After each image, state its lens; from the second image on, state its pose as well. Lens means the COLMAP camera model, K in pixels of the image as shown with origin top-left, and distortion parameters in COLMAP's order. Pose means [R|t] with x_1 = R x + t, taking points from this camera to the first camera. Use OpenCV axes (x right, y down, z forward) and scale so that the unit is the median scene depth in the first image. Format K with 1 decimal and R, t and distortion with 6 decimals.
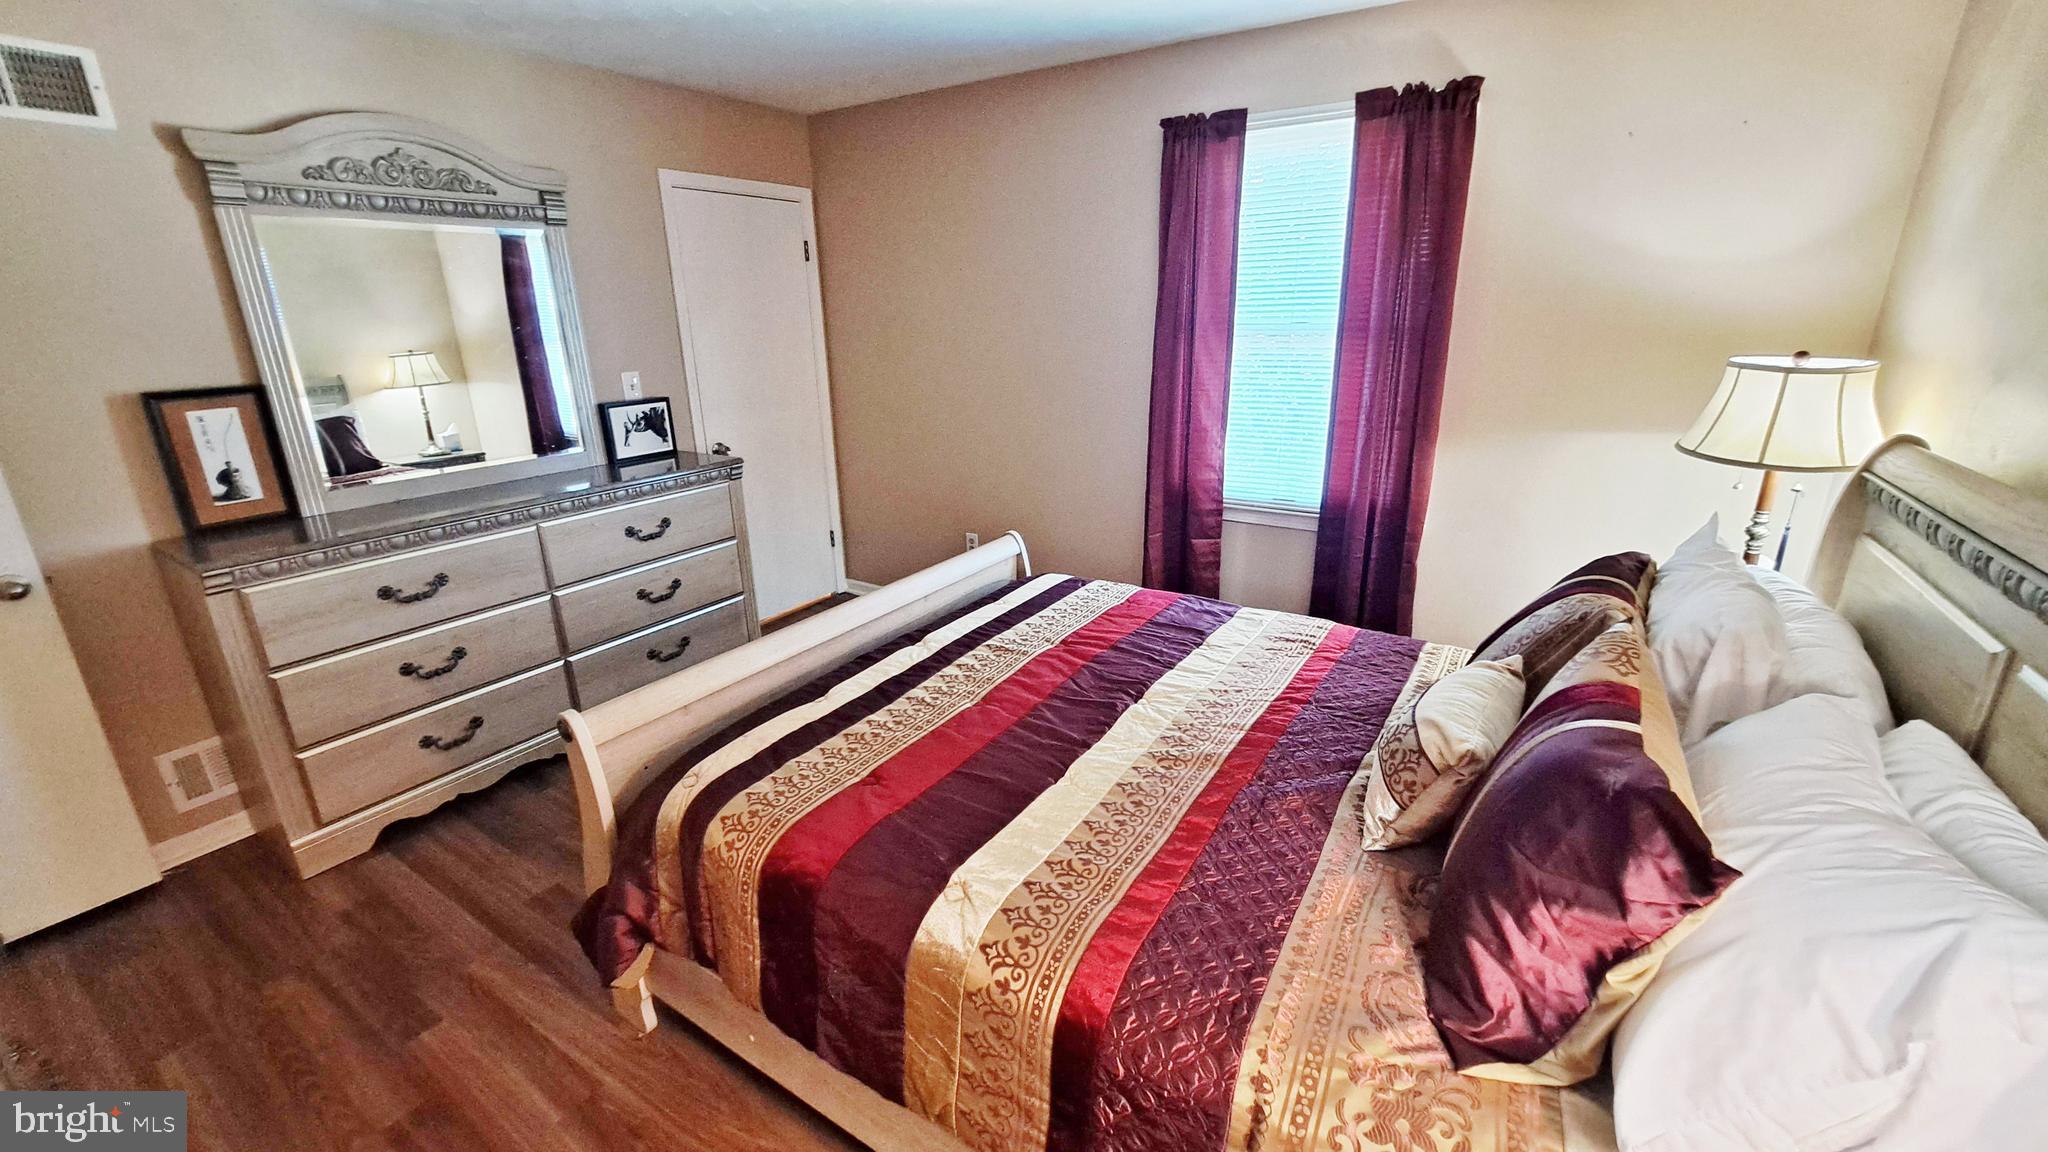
lens RADIAL K [[804.0, 0, 1054.2], [0, 804.0, 564.2], [0, 0, 1]] dist [-0.017230, -0.000073]
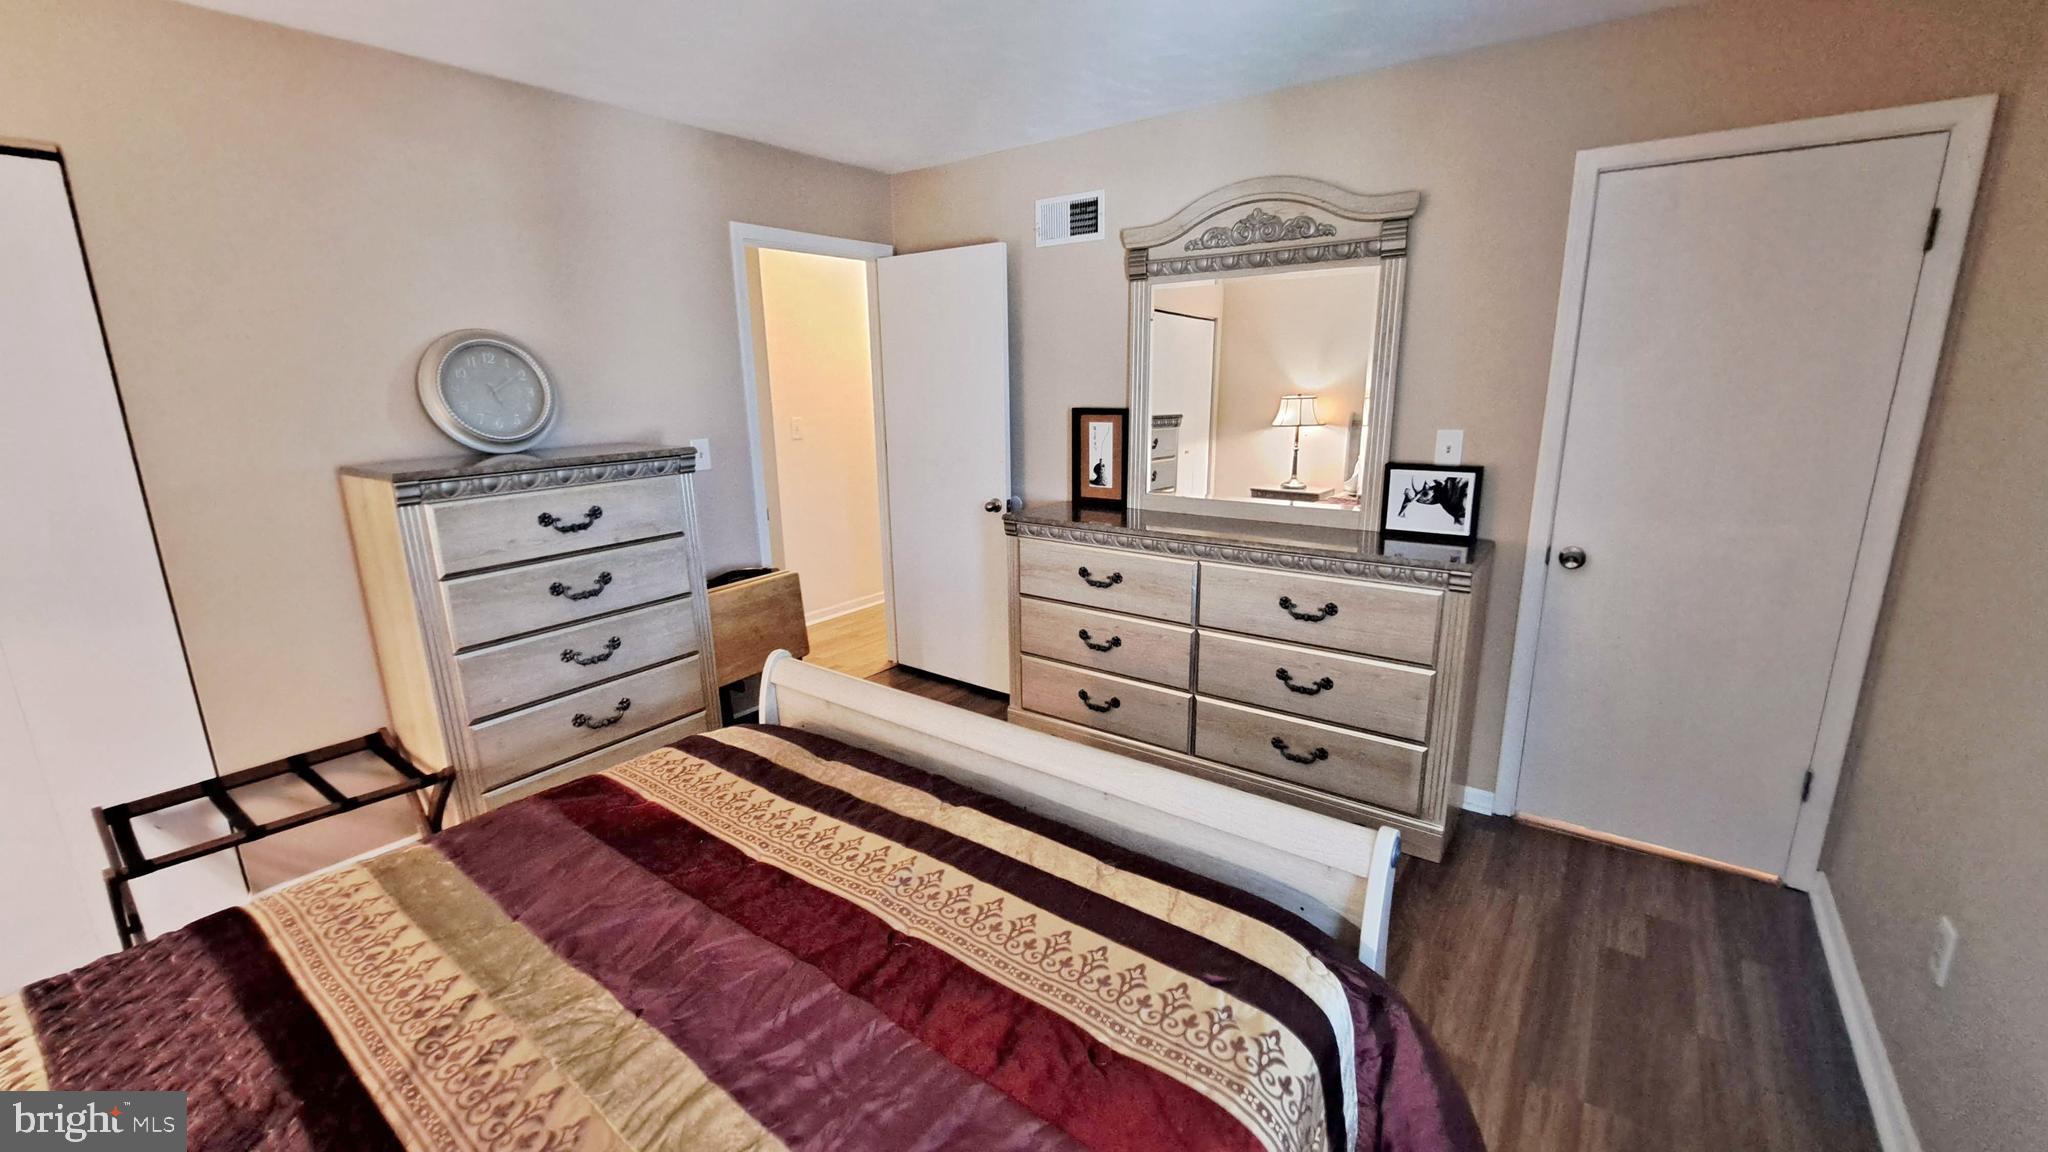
lens RADIAL K [[818.2, 0, 1032.8], [0, 818.2, 571.9], [0, 0, 1]] dist [-0.019411, -0.000057]
pose [[-0.085984, 0.243928, -0.965974, 0.382829], [-0.289230, 0.921698, 0.258493, -0.242822], [0.953390, 0.301615, -0.008699, 0.797797]]
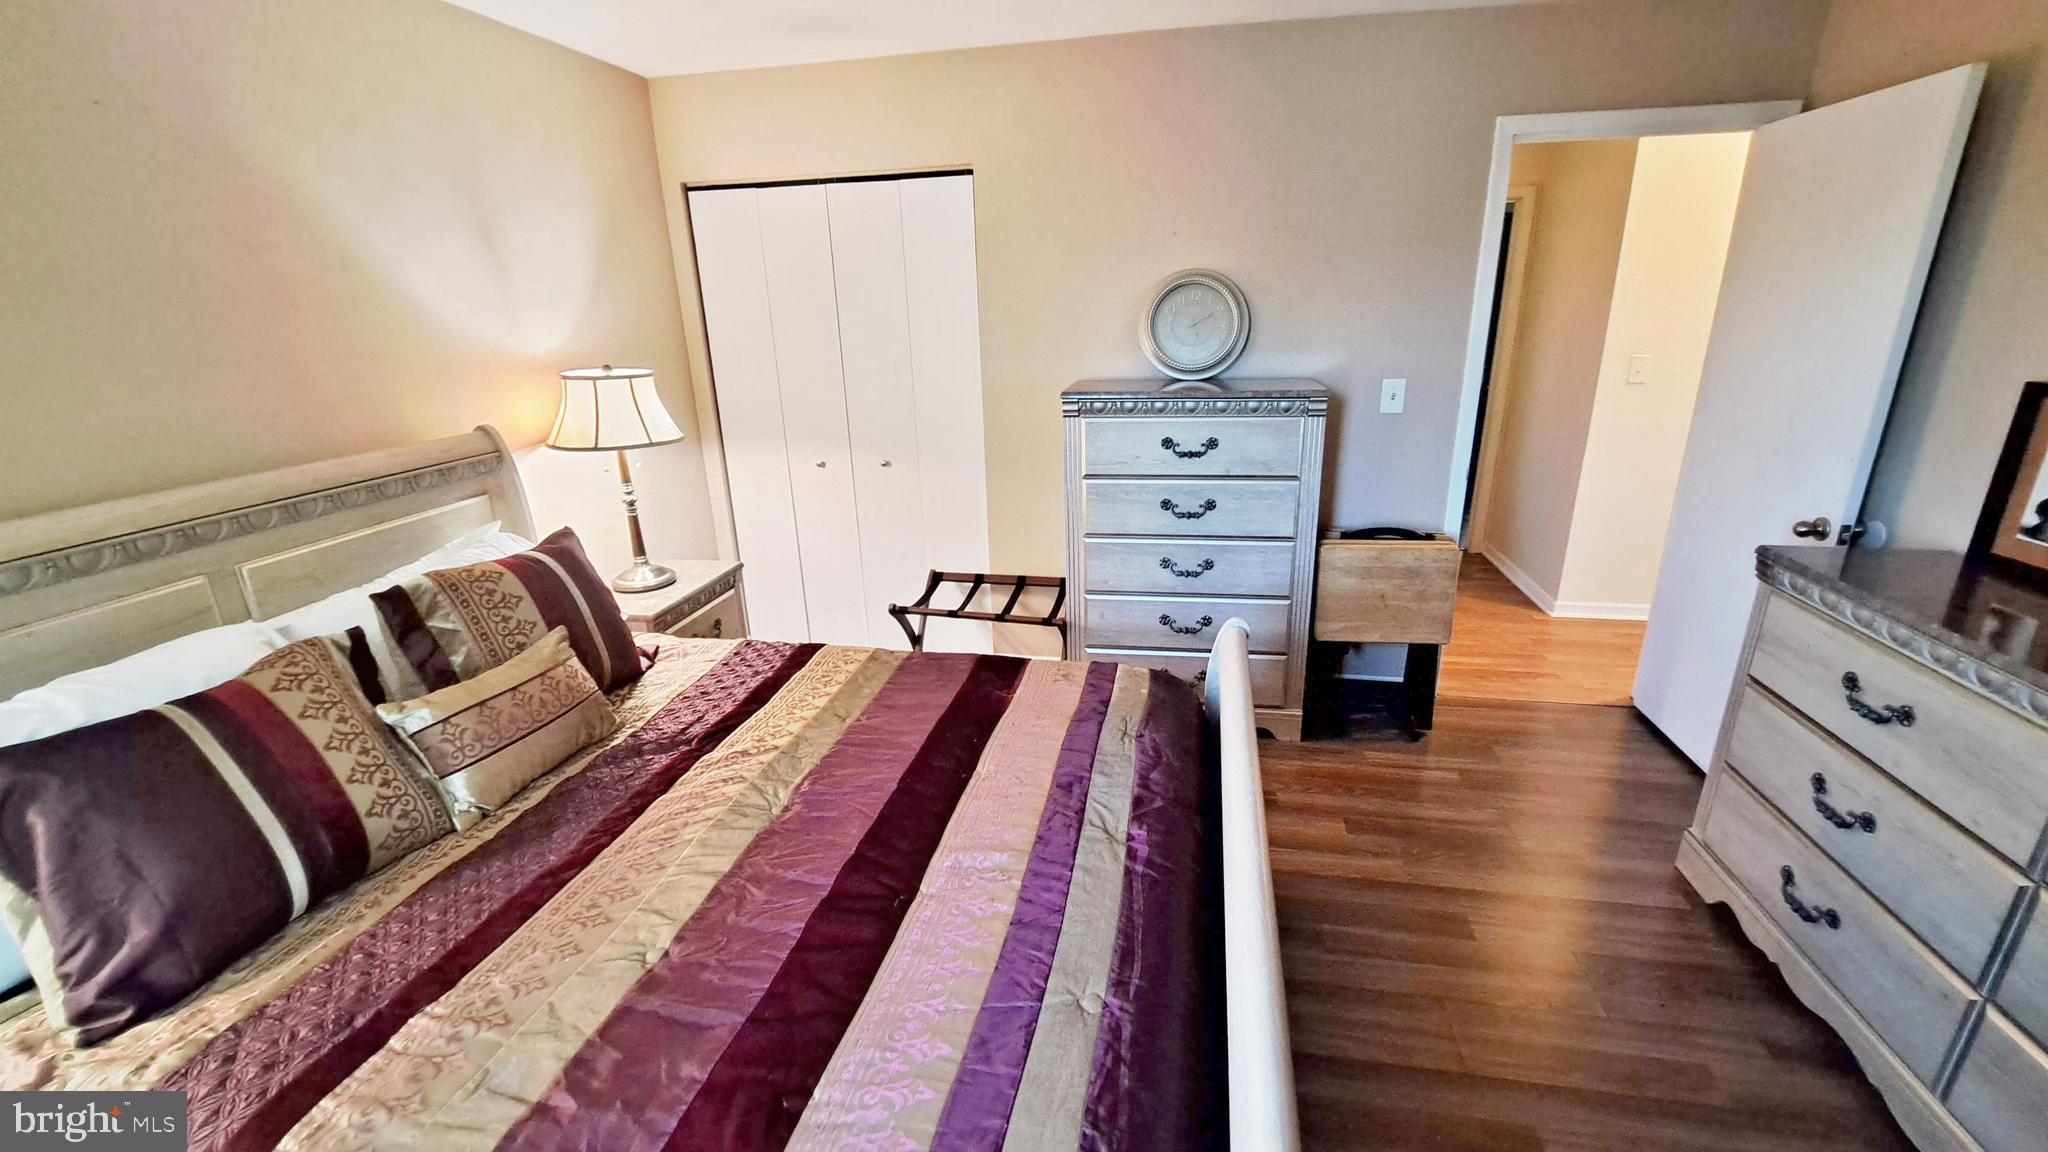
lens RADIAL K [[814.6, 0, 1031.0], [0, 814.6, 572.1], [0, 0, 1]] dist [-0.016173, -0.000251]
pose [[-0.938074, 0.143132, -0.315484, 0.062366], [-0.069457, 0.814464, 0.576042, -0.352730], [0.339400, 0.562282, -0.754086, 1.060586]]
